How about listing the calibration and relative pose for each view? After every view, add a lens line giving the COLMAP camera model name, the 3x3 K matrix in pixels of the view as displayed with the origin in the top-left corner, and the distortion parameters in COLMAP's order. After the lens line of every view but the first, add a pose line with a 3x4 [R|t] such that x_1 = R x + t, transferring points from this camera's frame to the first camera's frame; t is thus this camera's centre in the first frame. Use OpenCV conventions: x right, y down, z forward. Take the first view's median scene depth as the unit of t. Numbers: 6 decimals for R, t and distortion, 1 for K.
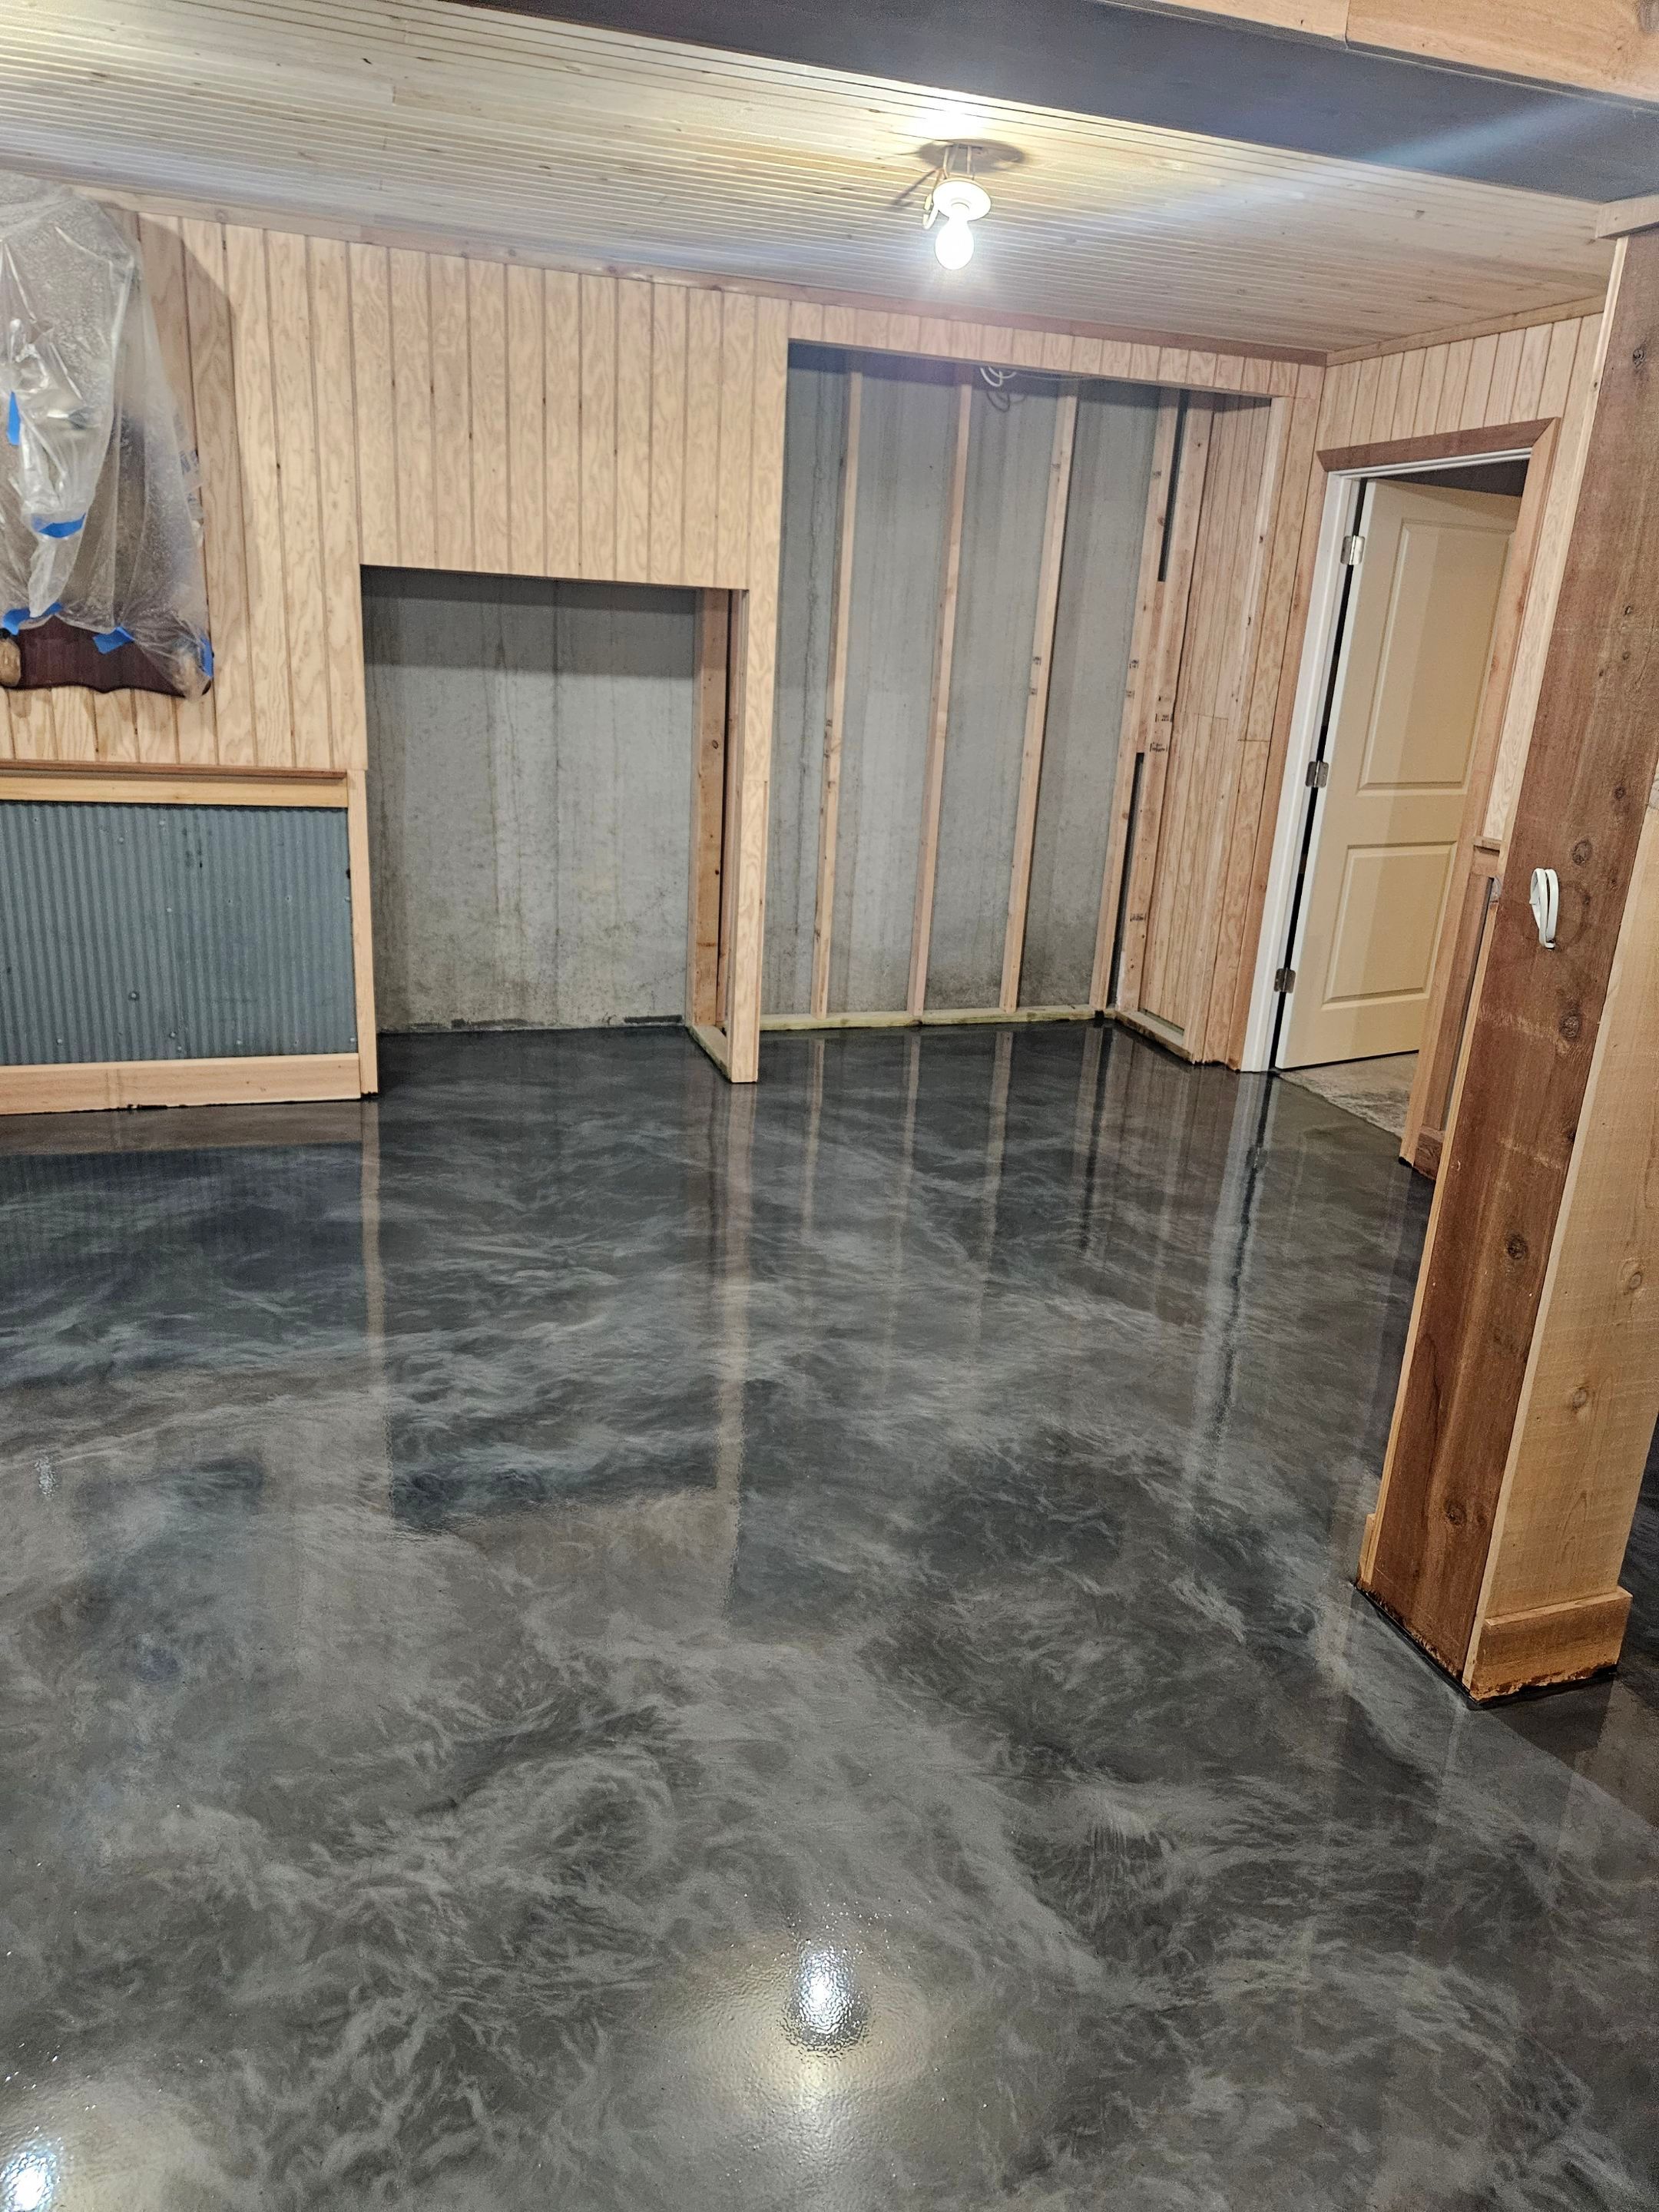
lens RADIAL K [[1467.3, 0, 837.6], [0, 1467.3, 1065.1], [0, 0, 1]] dist [0.071274, -0.058644]
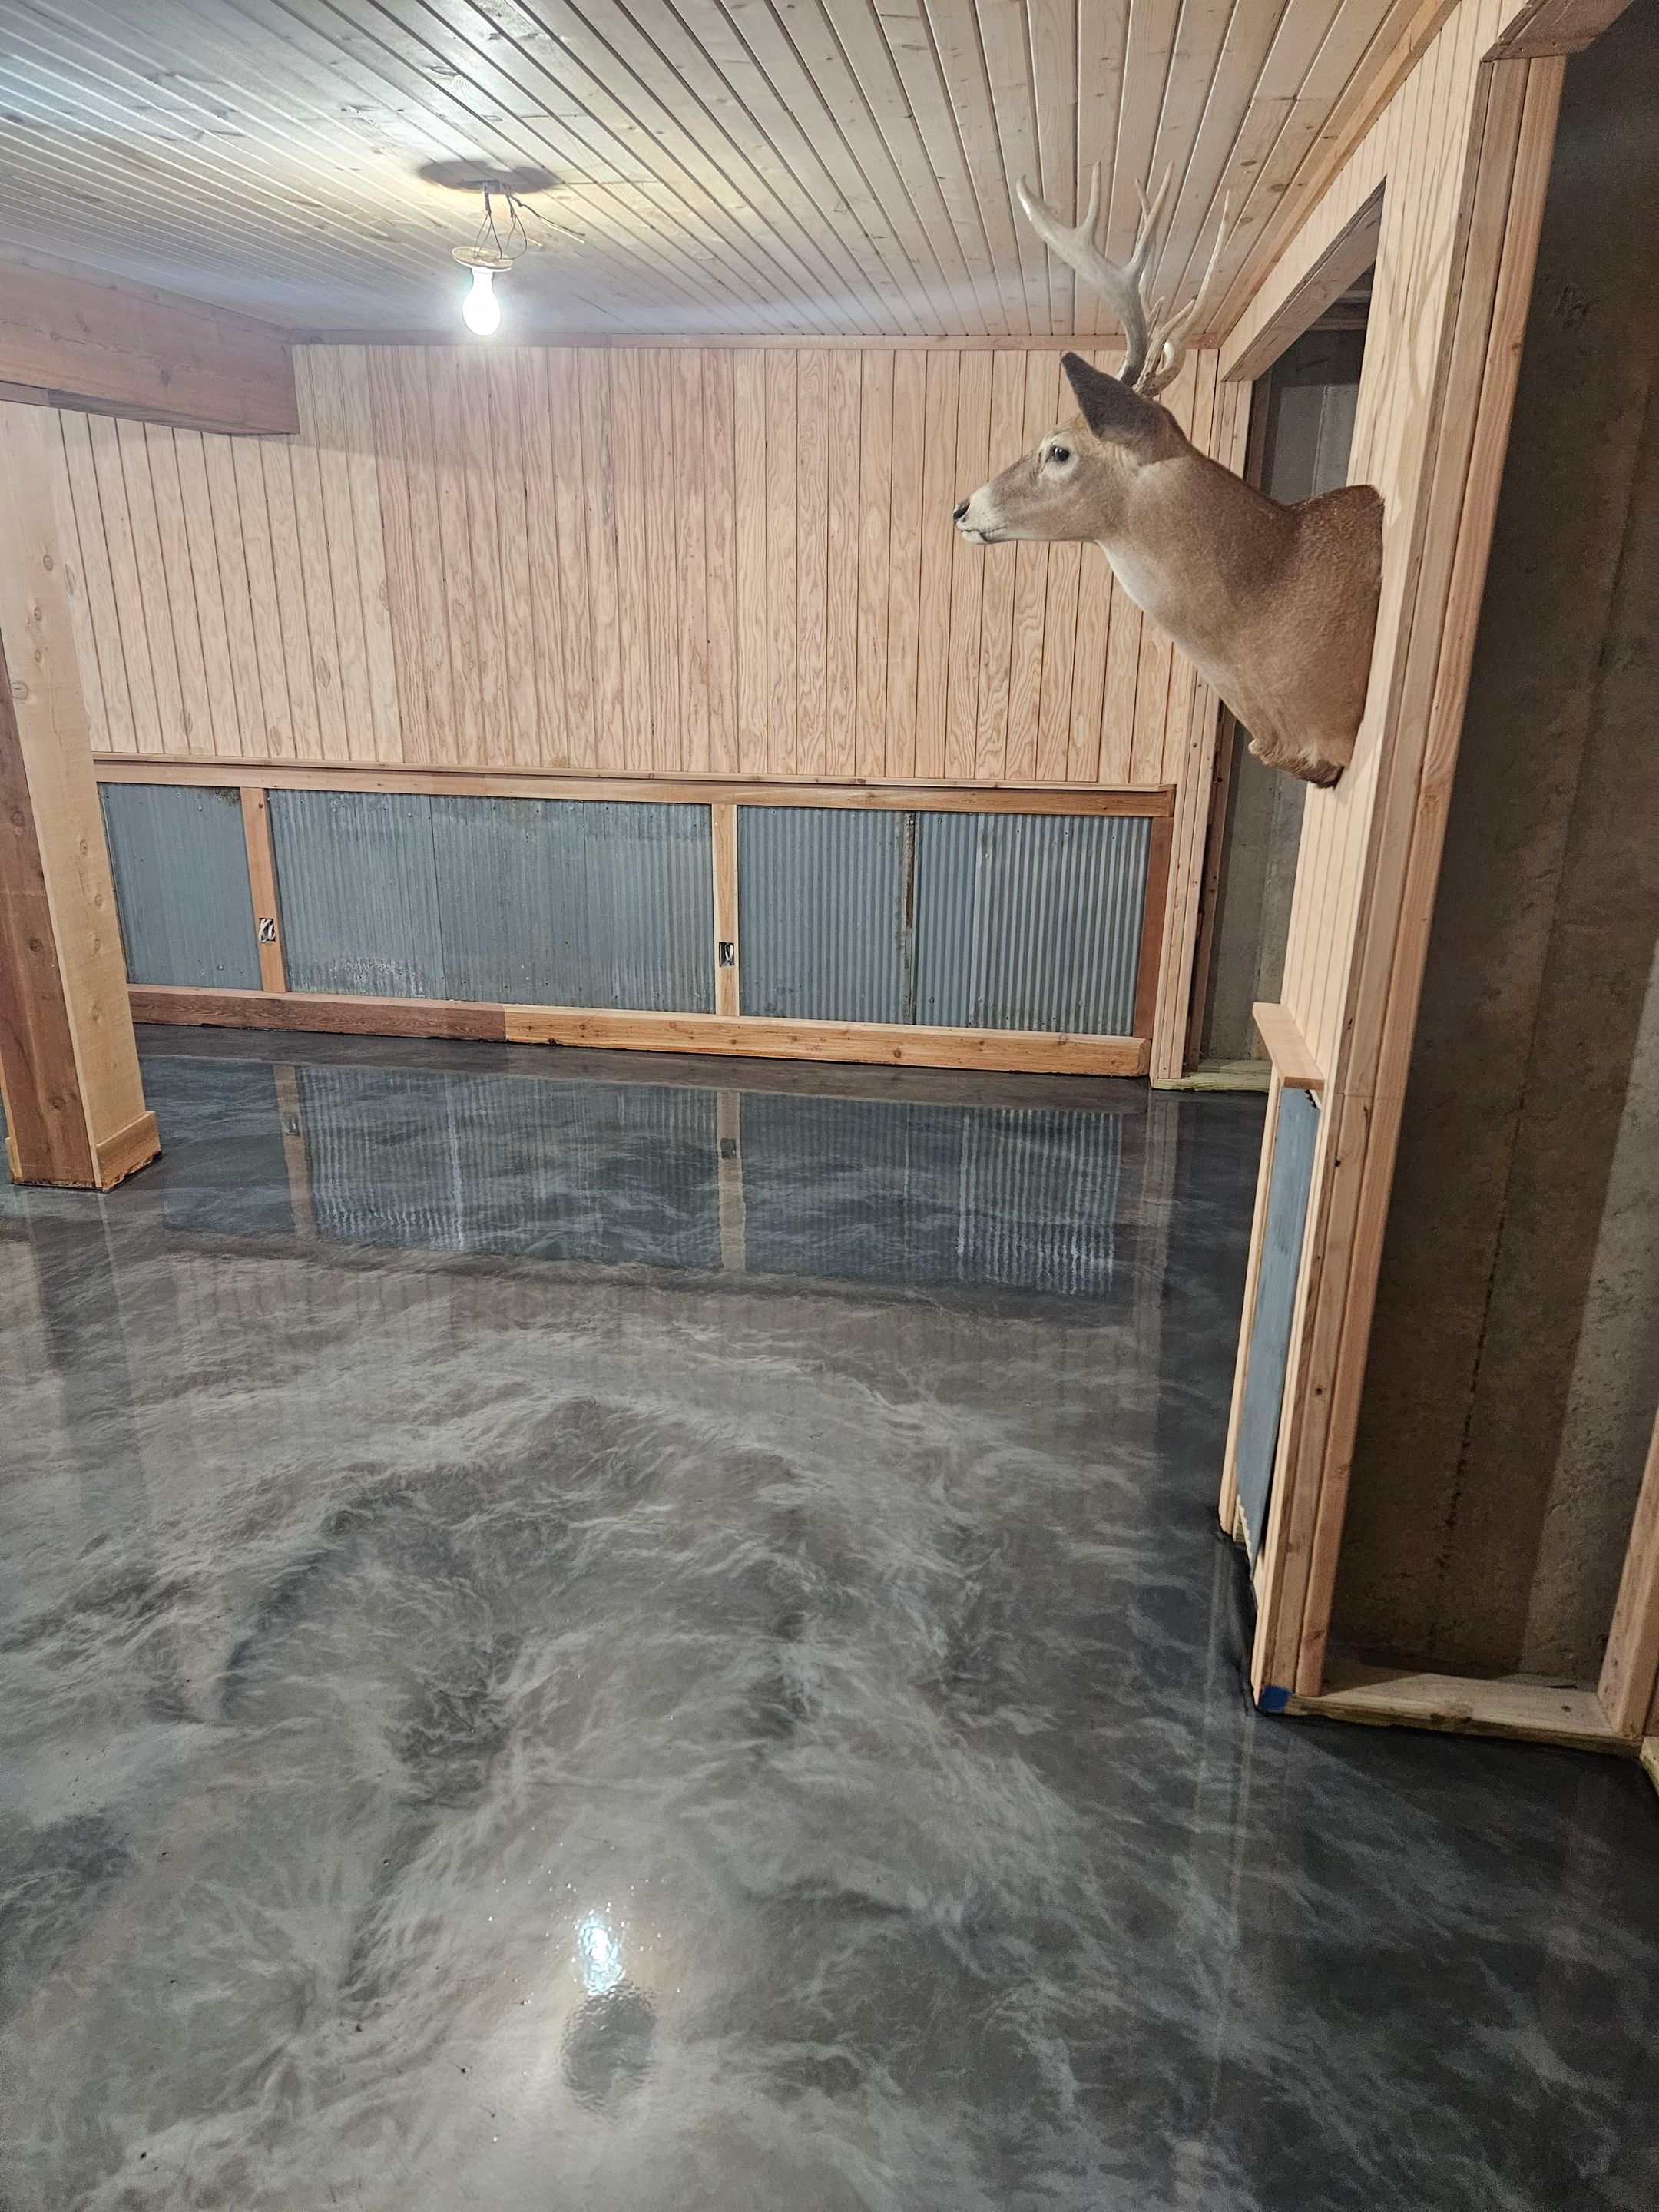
lens RADIAL K [[1467.3, 0, 806.7], [0, 1467.3, 1086.0], [0, 0, 1]] dist [0.071274, -0.058644]
pose [[0.457500, -0.344402, 0.819806, -0.609595], [0.274467, 0.931625, 0.238208, 0.097026], [-0.845791, 0.116030, 0.520745, -0.673738]]
